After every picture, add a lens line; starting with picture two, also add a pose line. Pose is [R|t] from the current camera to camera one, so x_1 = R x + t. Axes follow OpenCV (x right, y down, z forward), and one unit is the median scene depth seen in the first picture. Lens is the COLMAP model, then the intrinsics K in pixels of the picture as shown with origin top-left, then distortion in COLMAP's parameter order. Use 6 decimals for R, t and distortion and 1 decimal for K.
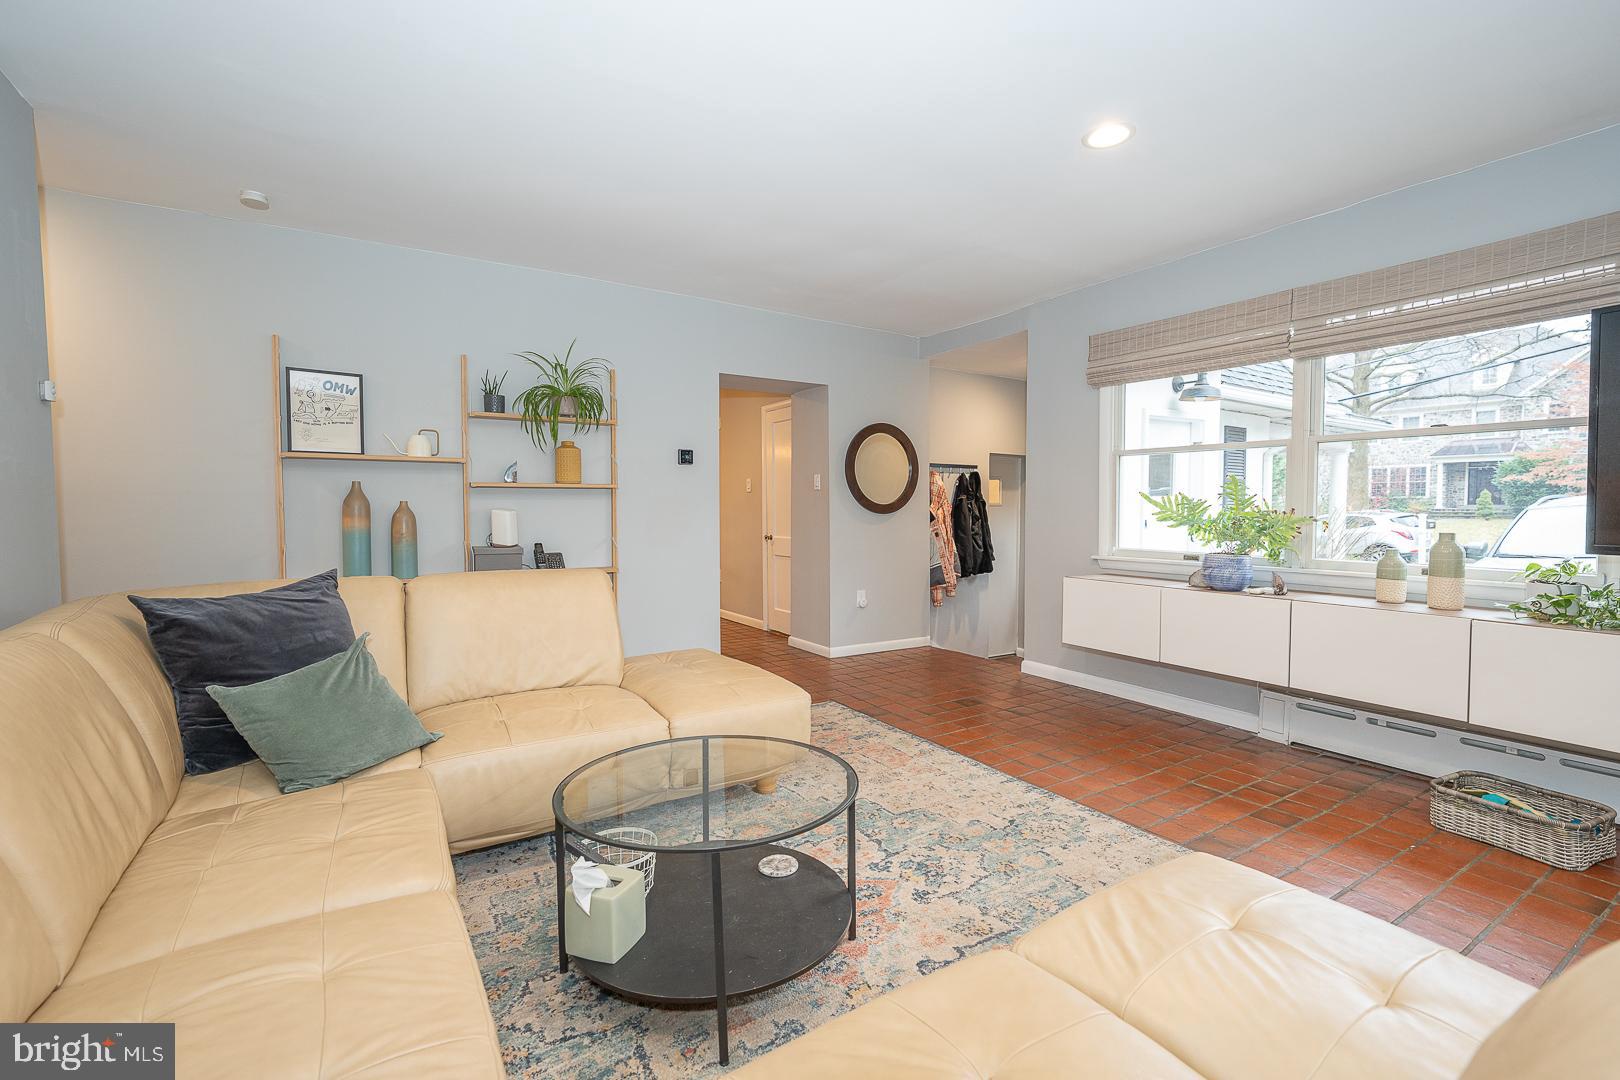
lens RADIAL K [[703.9, 0, 814.3], [0, 703.9, 535.2], [0, 0, 1]] dist [-0.003585, -0.000189]
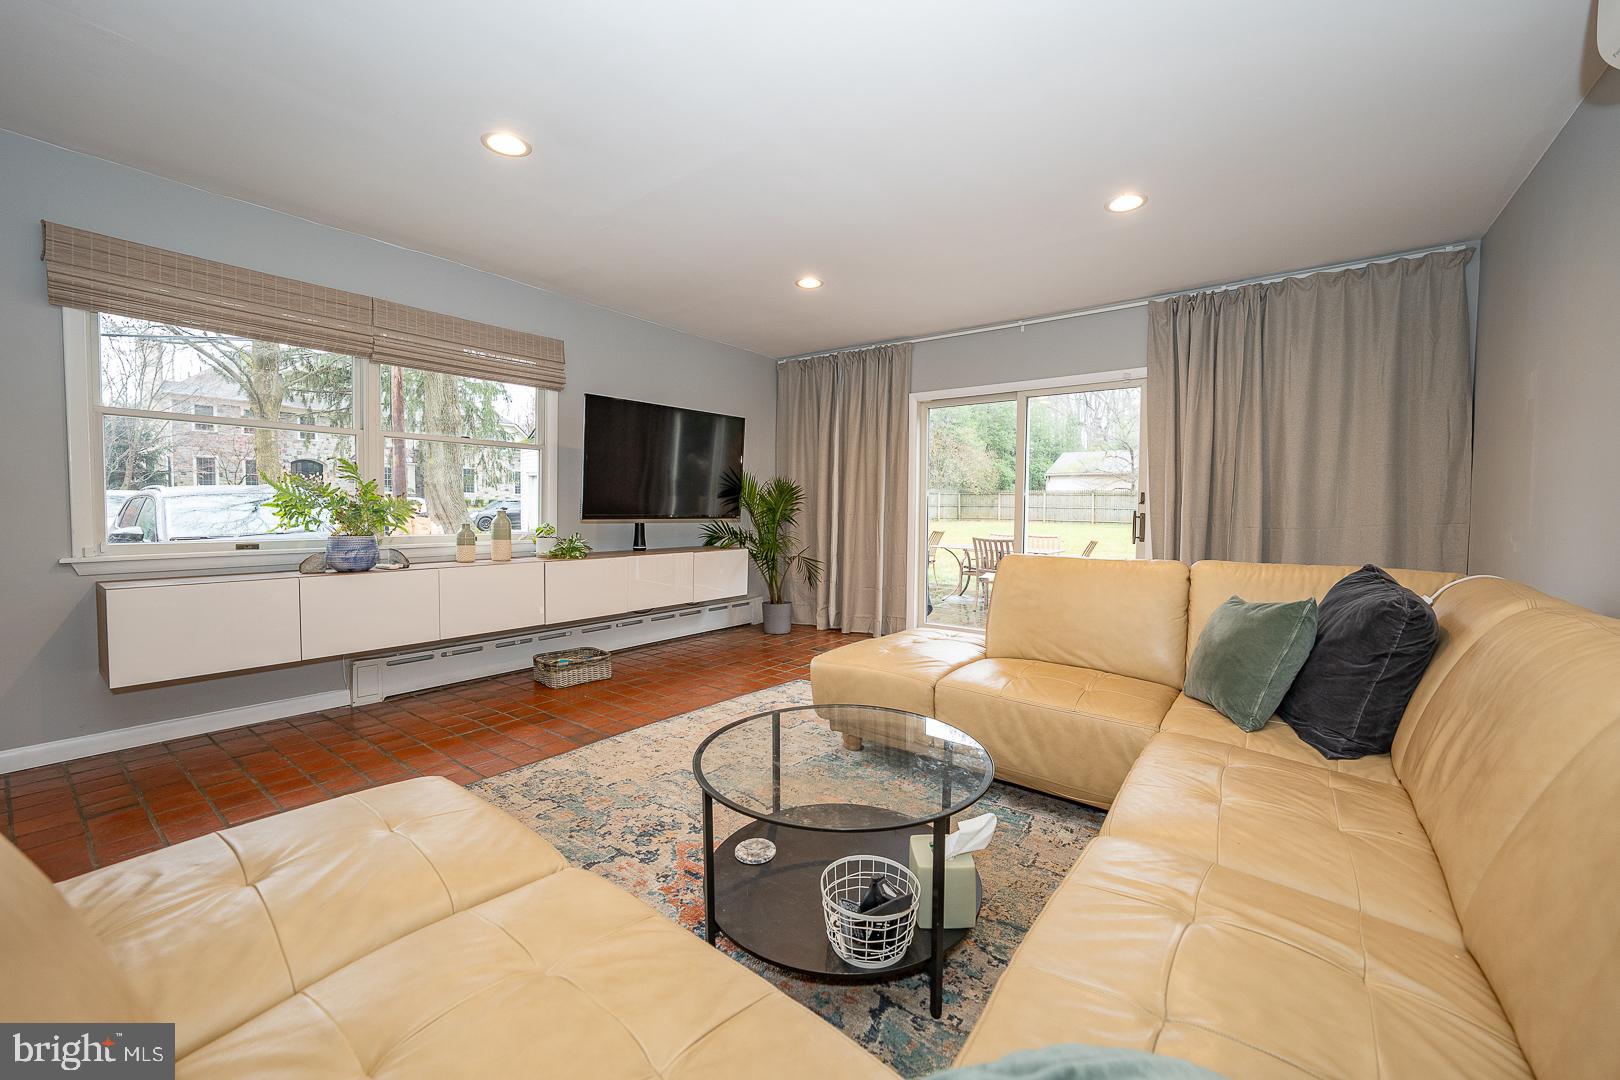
lens RADIAL K [[613.7, 0, 813.9], [0, 613.7, 533.3], [0, 0, 1]] dist [-0.010217, -0.000107]
pose [[-0.337057, -0.042423, 0.940528, -0.520074], [0.027643, 0.998108, 0.054927, -0.008194], [-0.941078, 0.044512, -0.335246, 0.721715]]
